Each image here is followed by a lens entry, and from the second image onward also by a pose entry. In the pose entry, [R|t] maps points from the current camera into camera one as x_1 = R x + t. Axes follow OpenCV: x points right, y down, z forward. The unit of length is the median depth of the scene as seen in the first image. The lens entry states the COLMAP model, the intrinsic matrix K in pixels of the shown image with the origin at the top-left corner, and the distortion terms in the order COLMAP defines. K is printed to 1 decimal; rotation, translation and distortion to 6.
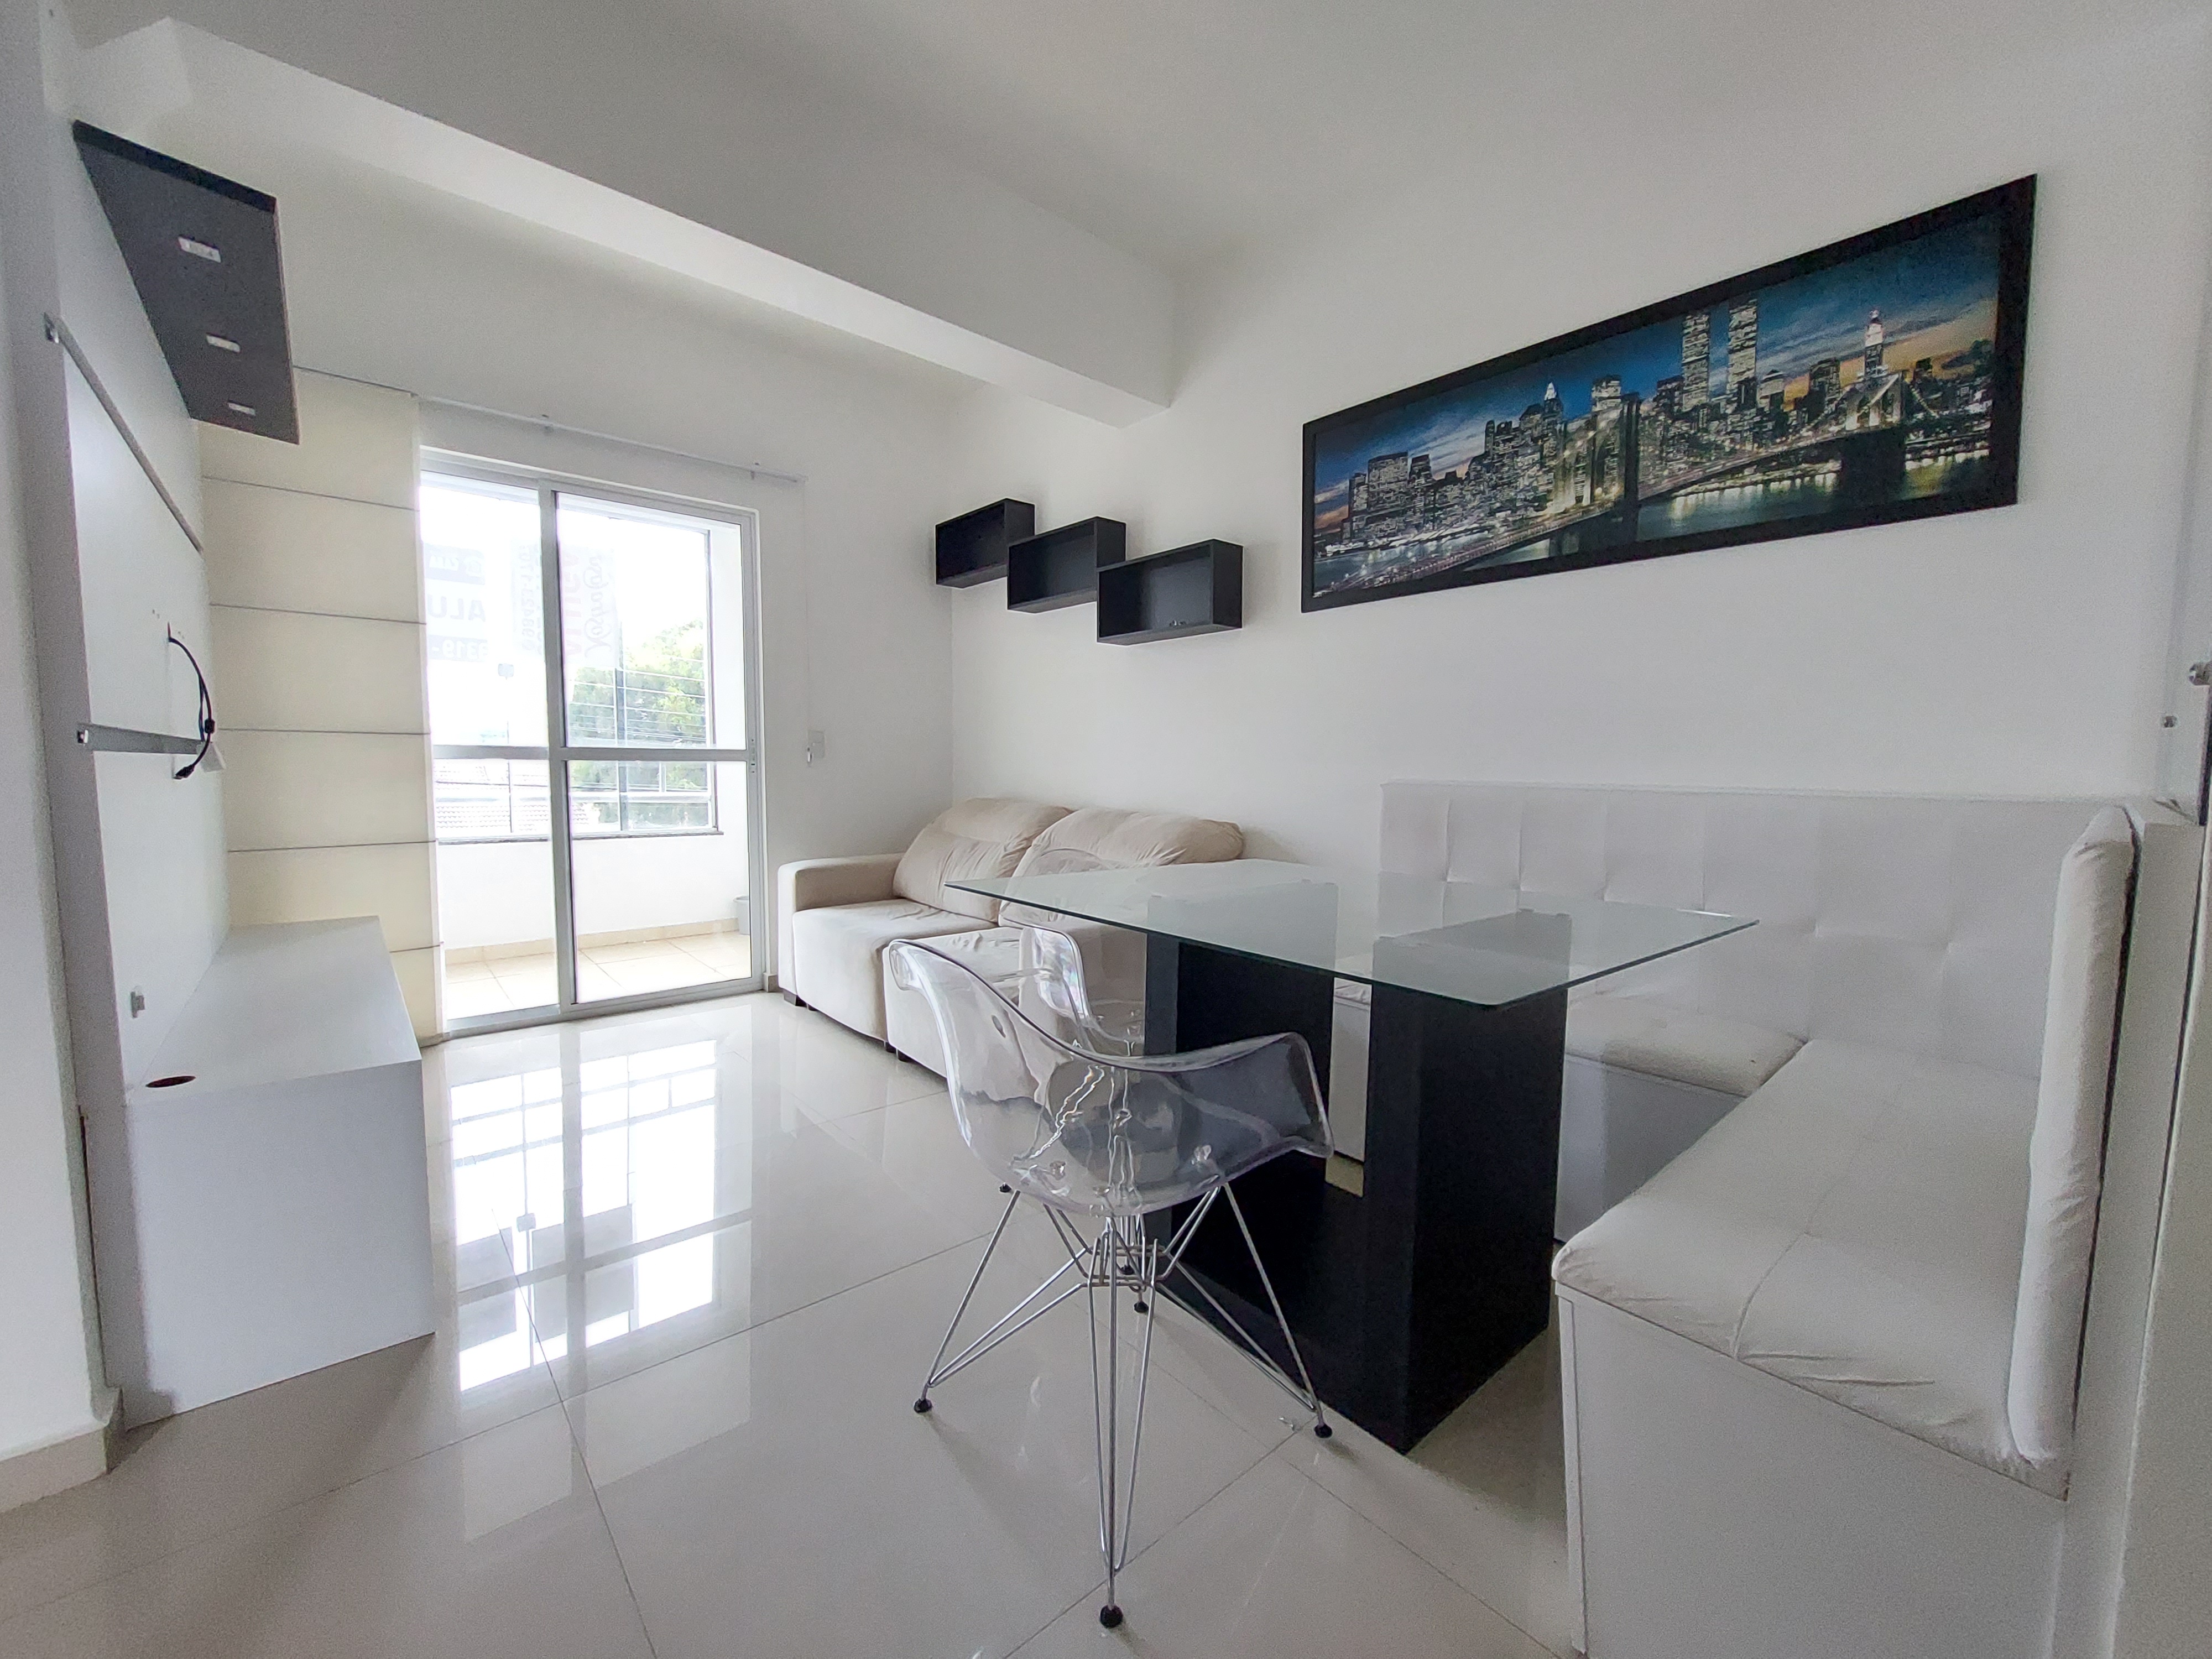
lens RADIAL K [[888.4, 0, 1106.0], [0, 888.4, 829.5], [0, 0, 1]] dist [-0.000121, -0.009363]
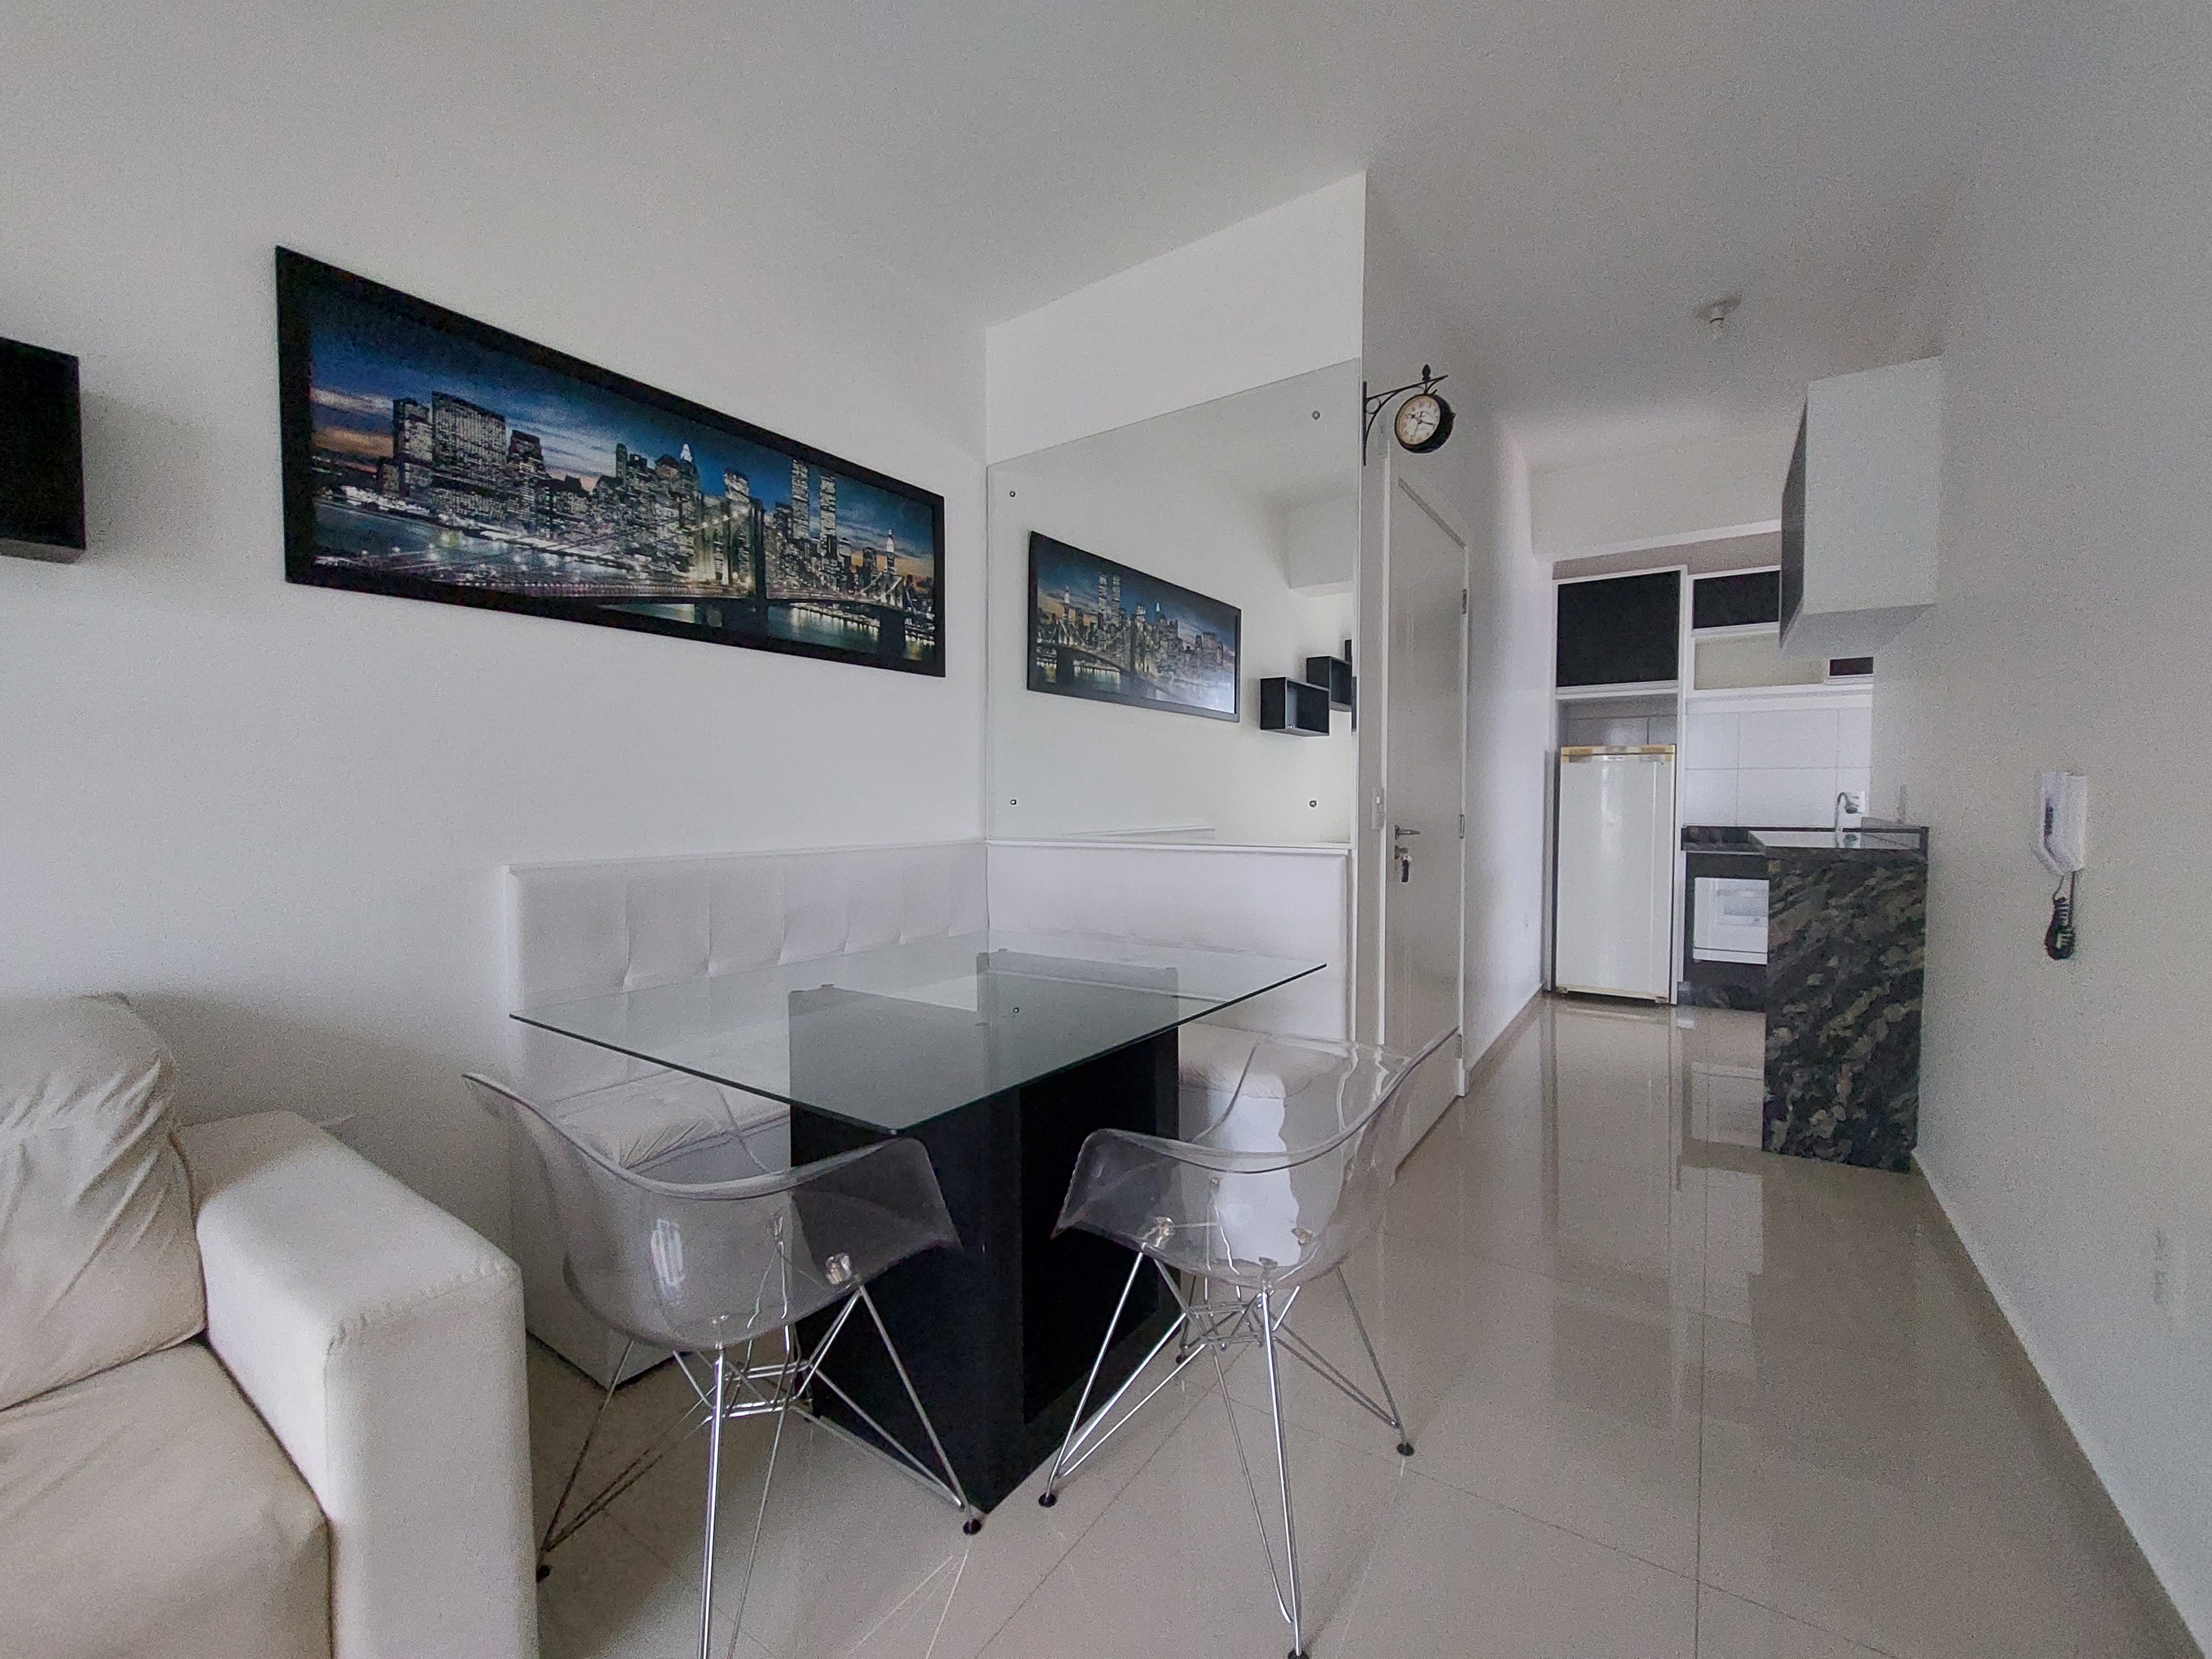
lens RADIAL K [[883.1, 0, 1106.0], [0, 883.1, 829.5], [0, 0, 1]] dist [0.018201, -0.021289]
pose [[-0.246887, -0.033116, 0.968478, -0.563079], [0.081716, 0.995145, 0.054859, -0.099271], [-0.965593, 0.092684, -0.242982, 0.827428]]
